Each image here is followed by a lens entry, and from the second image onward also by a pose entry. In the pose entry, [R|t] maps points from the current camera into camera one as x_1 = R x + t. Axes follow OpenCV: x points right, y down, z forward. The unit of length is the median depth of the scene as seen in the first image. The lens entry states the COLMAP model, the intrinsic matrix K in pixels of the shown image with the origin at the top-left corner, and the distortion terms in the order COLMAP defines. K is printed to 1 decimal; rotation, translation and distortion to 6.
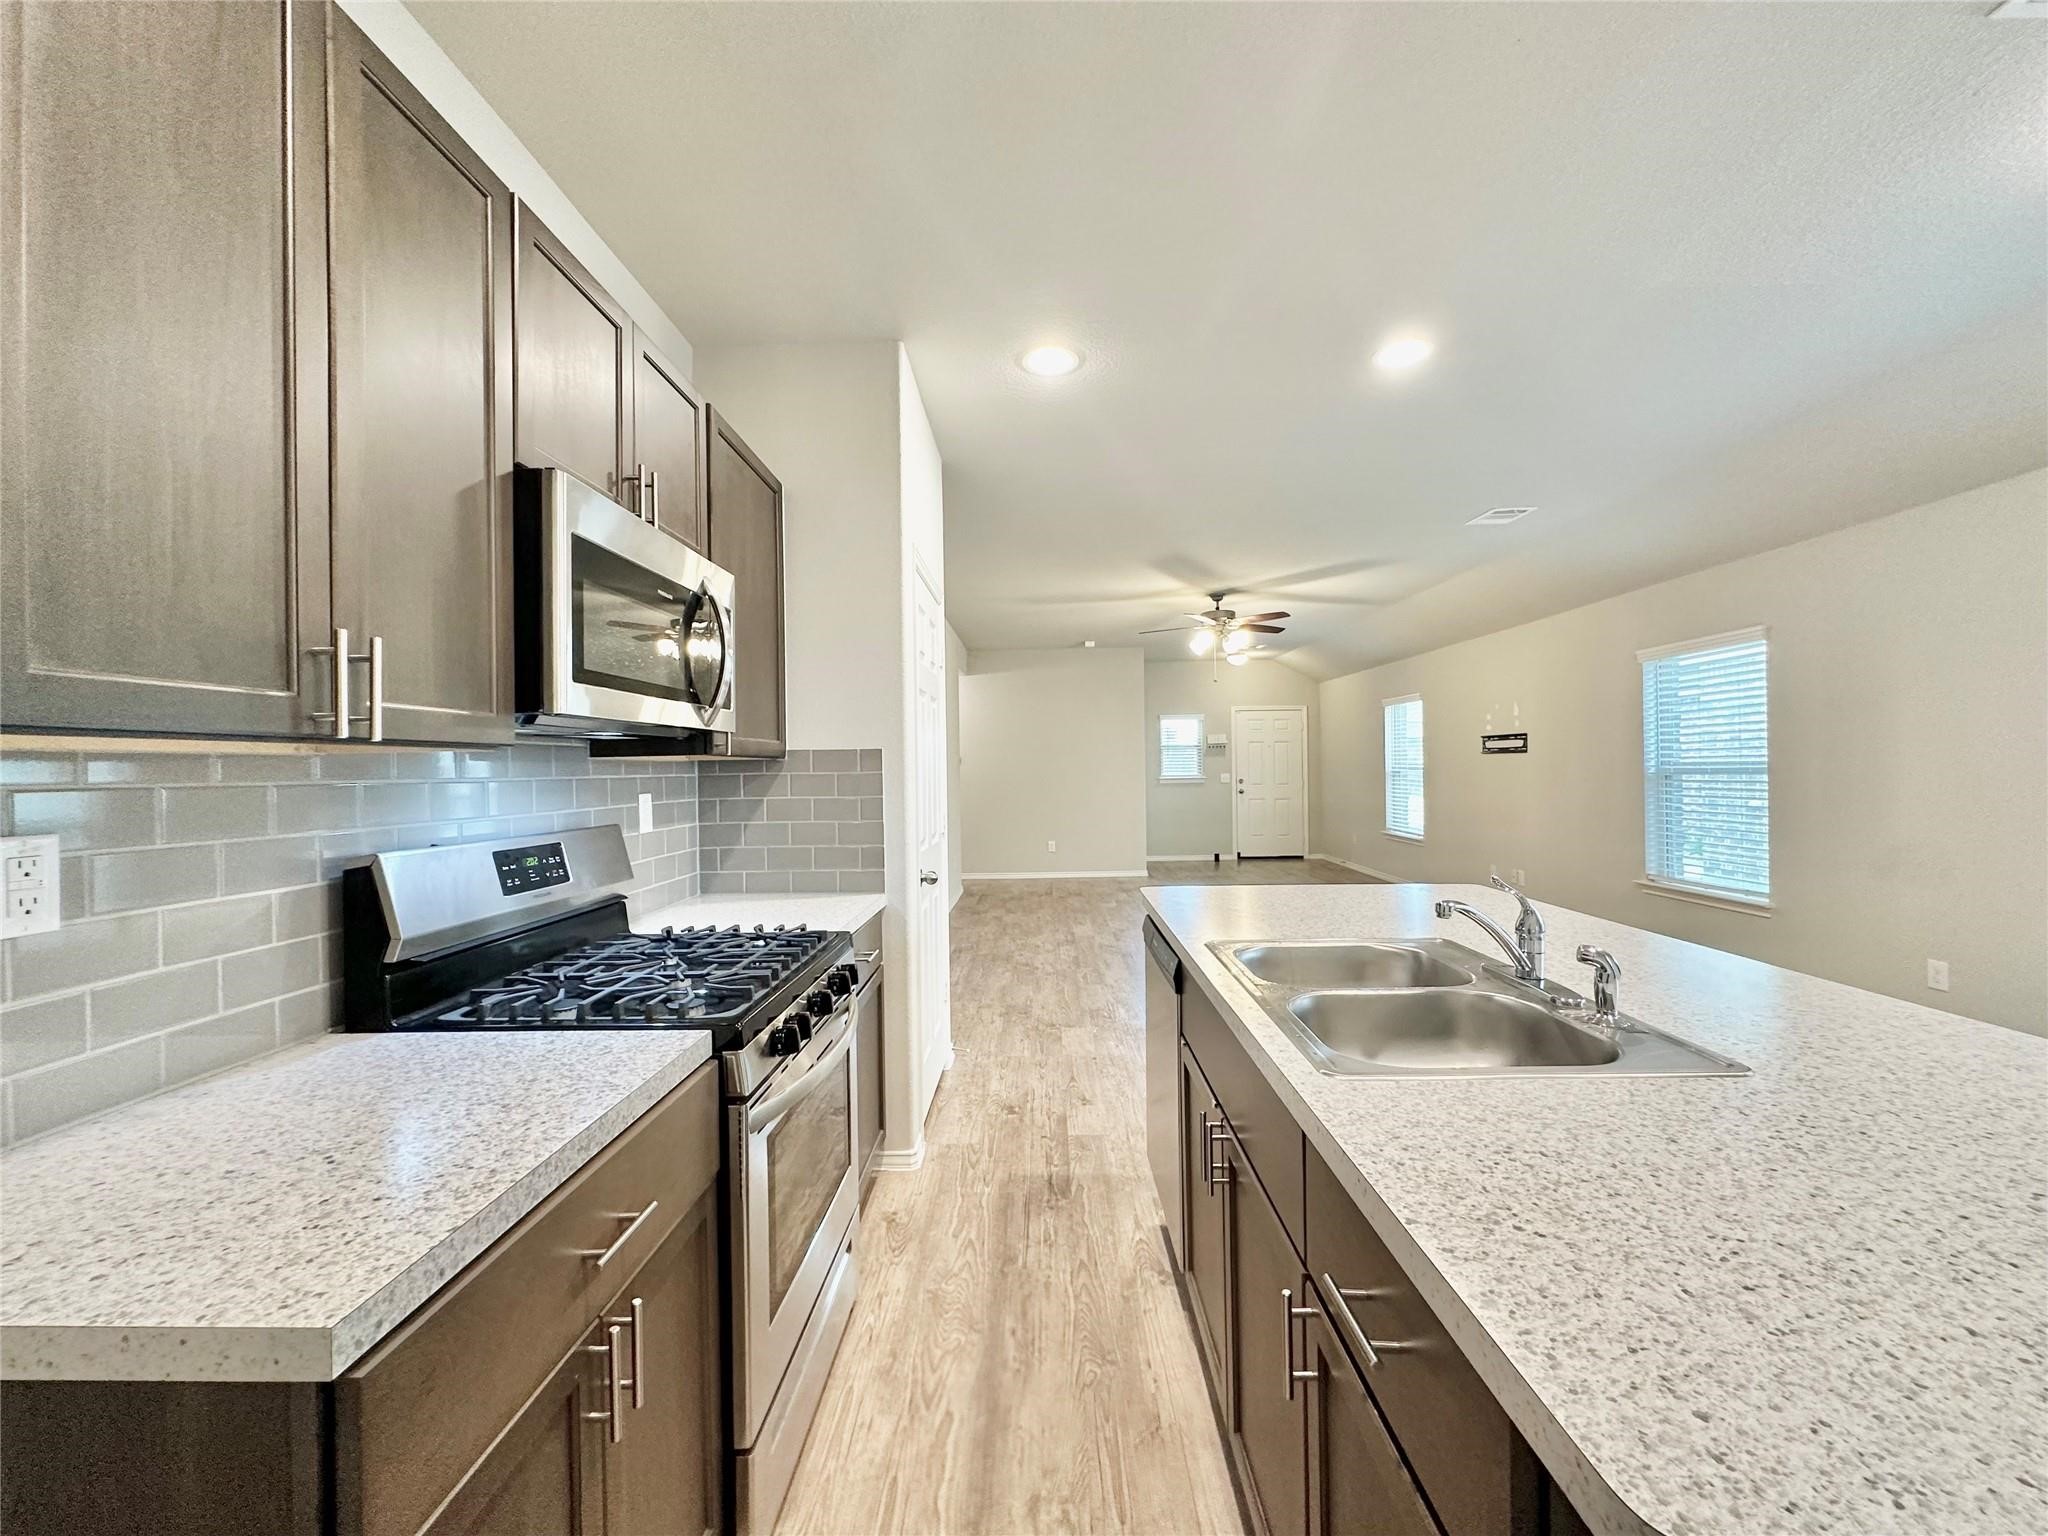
lens RADIAL K [[819.0, 0, 1030.9], [0, 819.0, 764.5], [0, 0, 1]] dist [-0.001440, 0.000749]
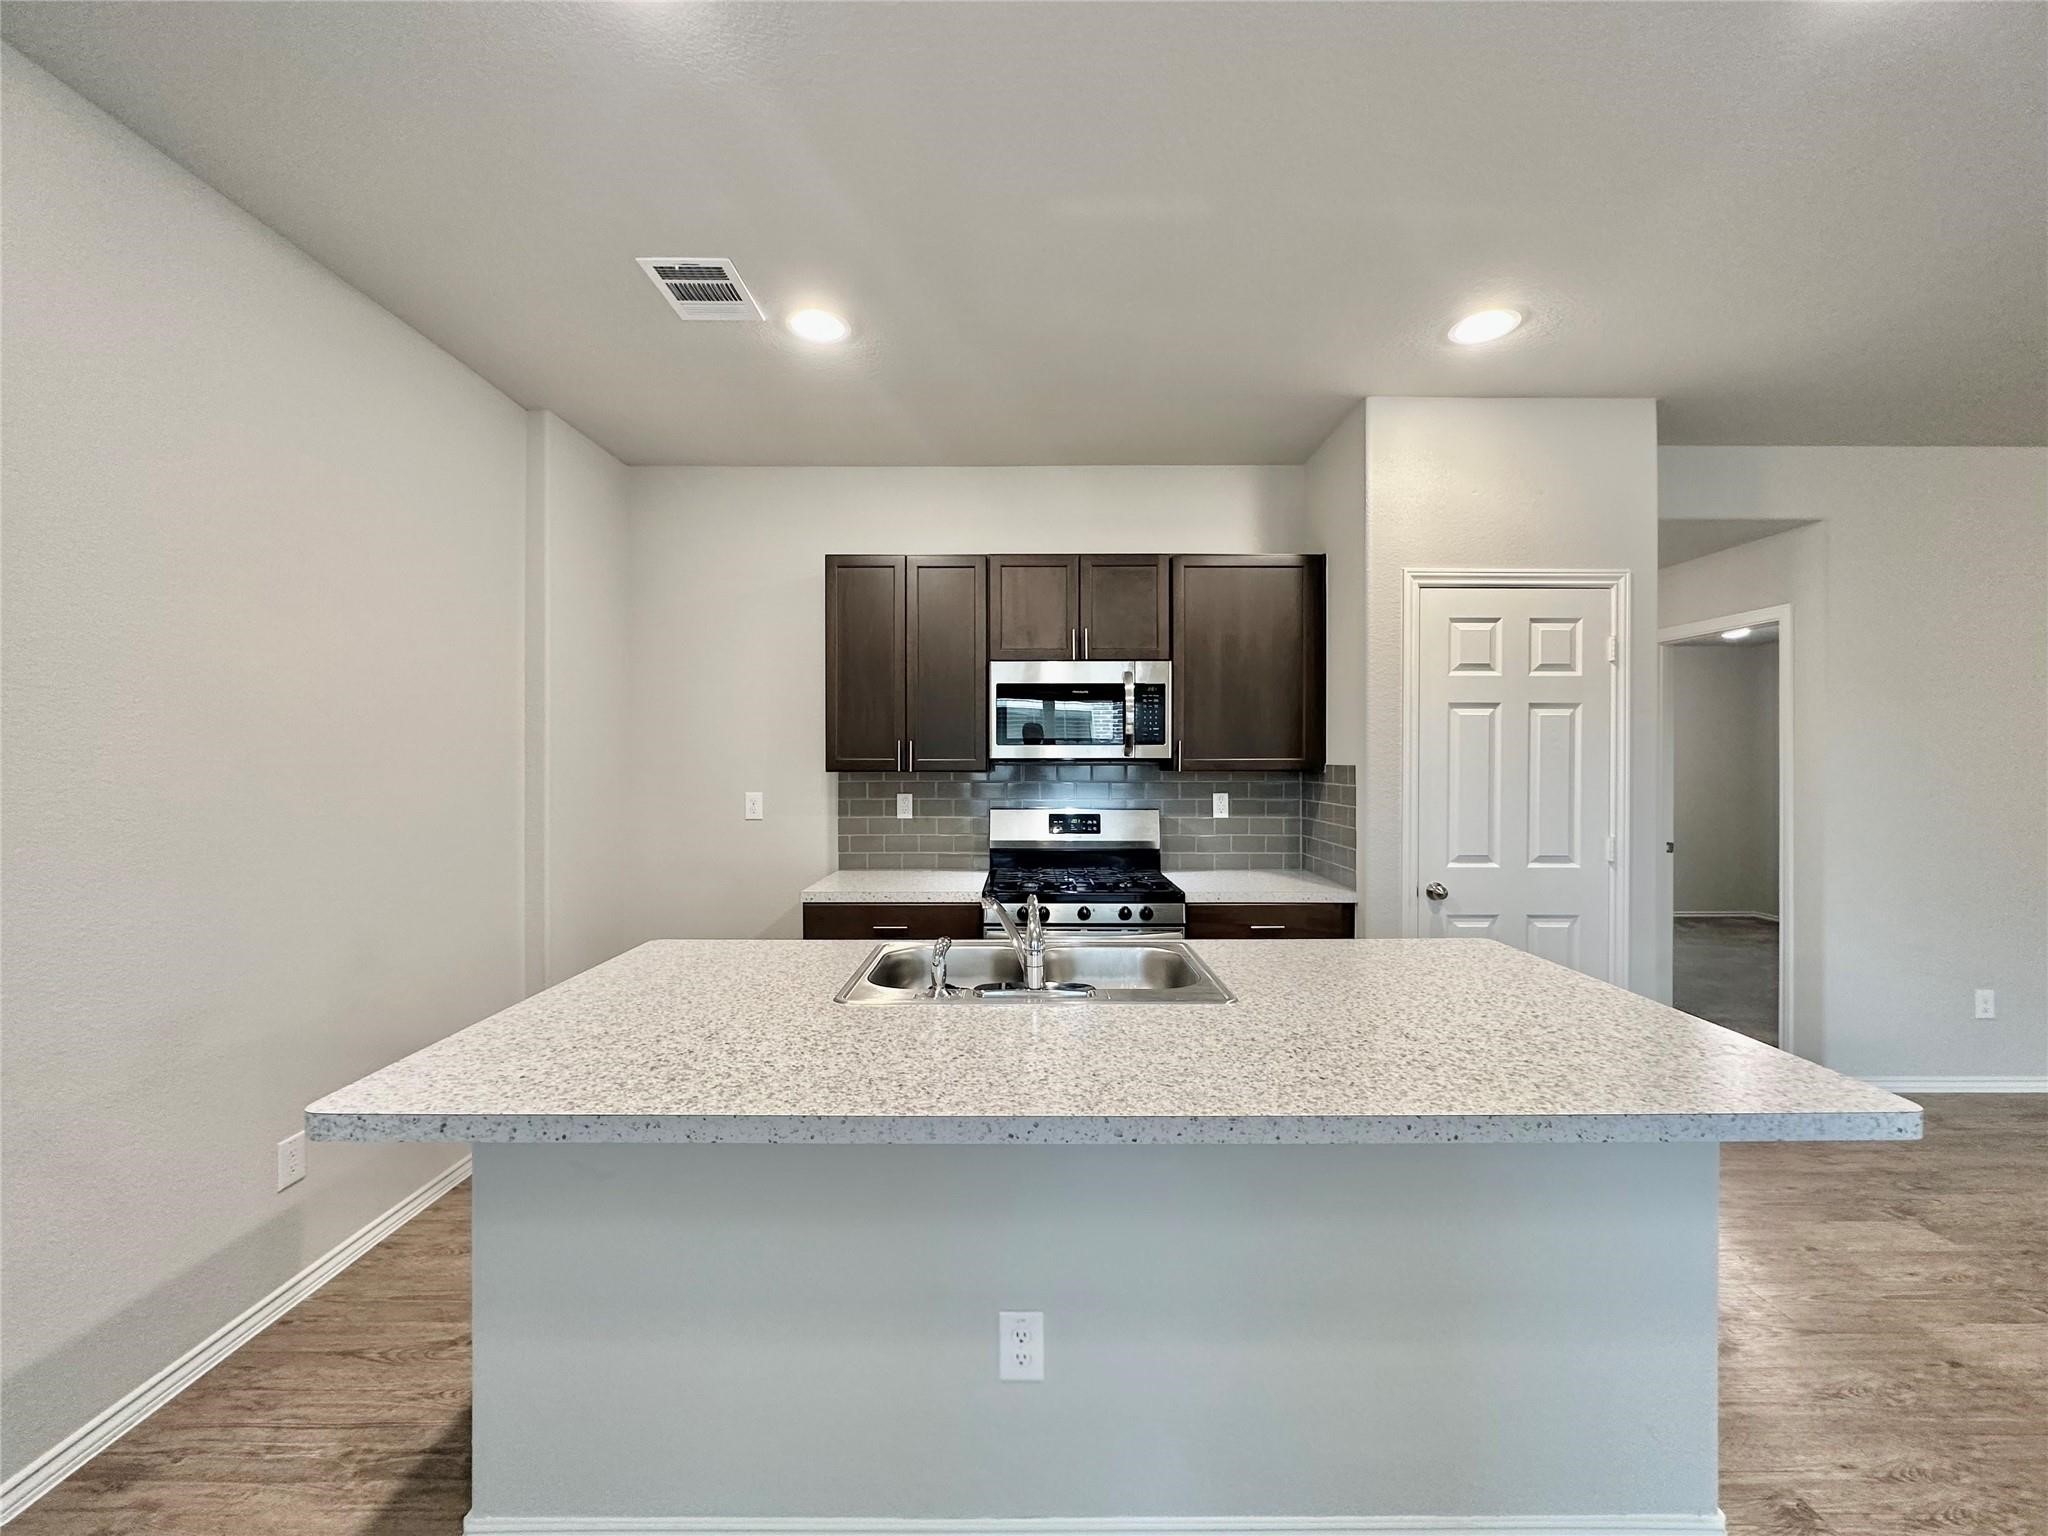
lens RADIAL K [[819.0, 0, 1024.1], [0, 819.0, 766.2], [0, 0, 1]] dist [-0.001440, 0.000749]
pose [[0.021697, 0.021881, -0.999525, 0.951311], [0.003351, 0.999753, 0.021959, -0.044978], [0.999759, -0.003826, 0.021619, 0.511182]]
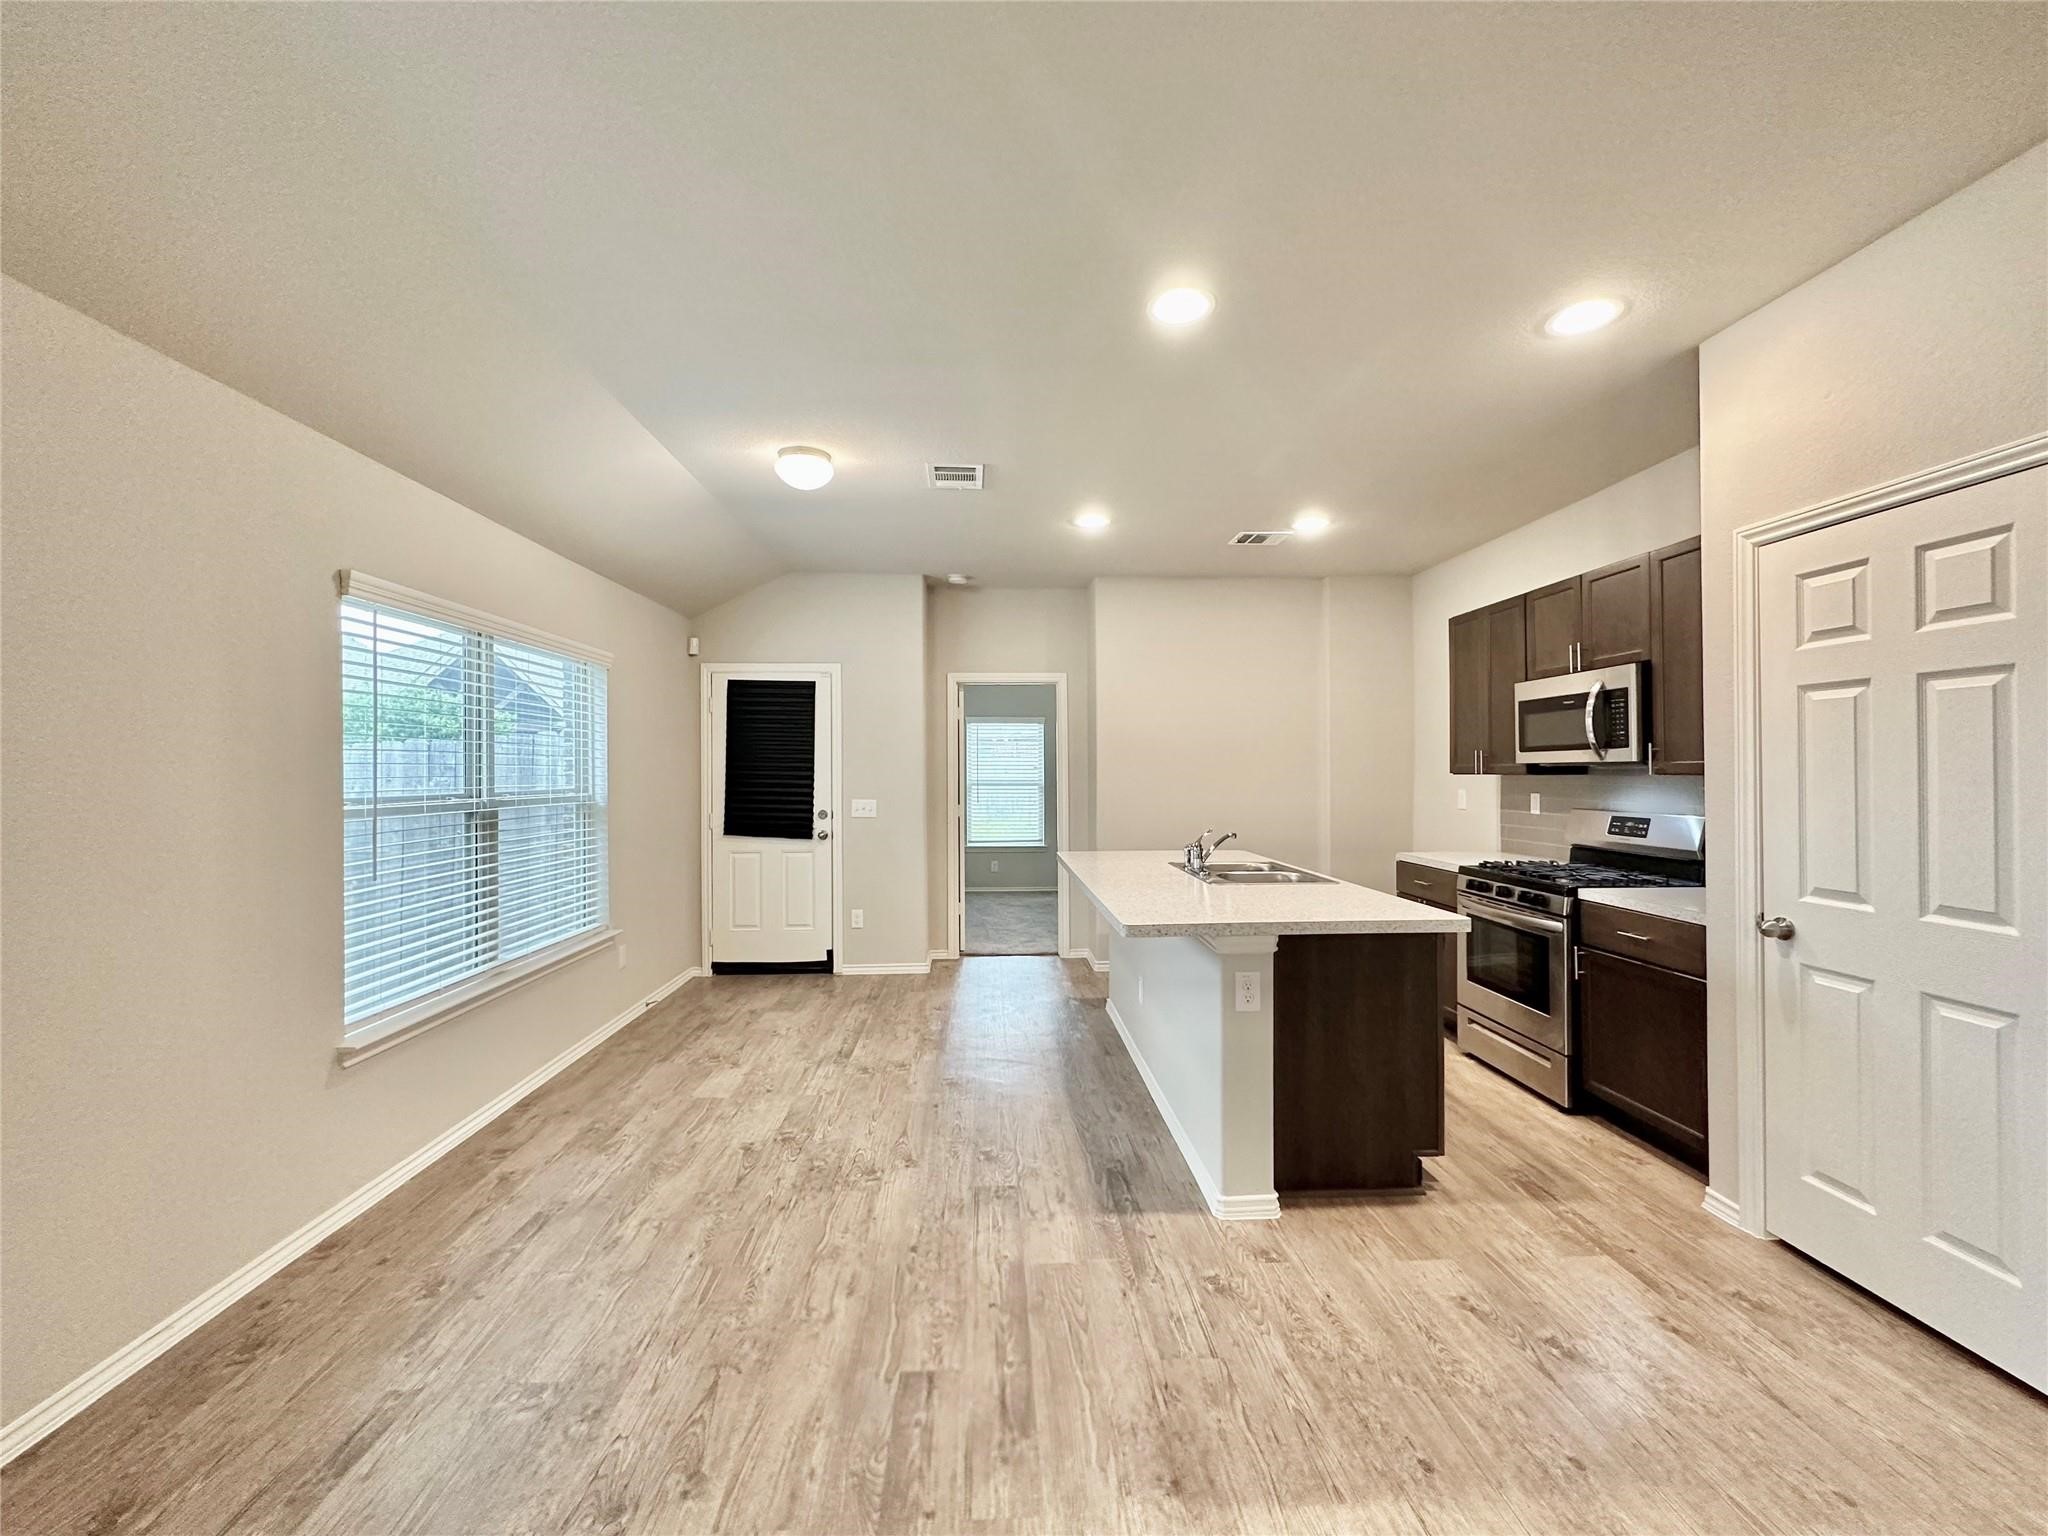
lens RADIAL K [[819.0, 0, 1025.3], [0, 819.0, 768.1], [0, 0, 1]] dist [-0.001440, 0.000749]
pose [[-0.997448, 0.016971, -0.069346, 0.712572], [0.017493, 0.999823, -0.006925, -0.026995], [0.069216, -0.008121, -0.997569, 1.907797]]
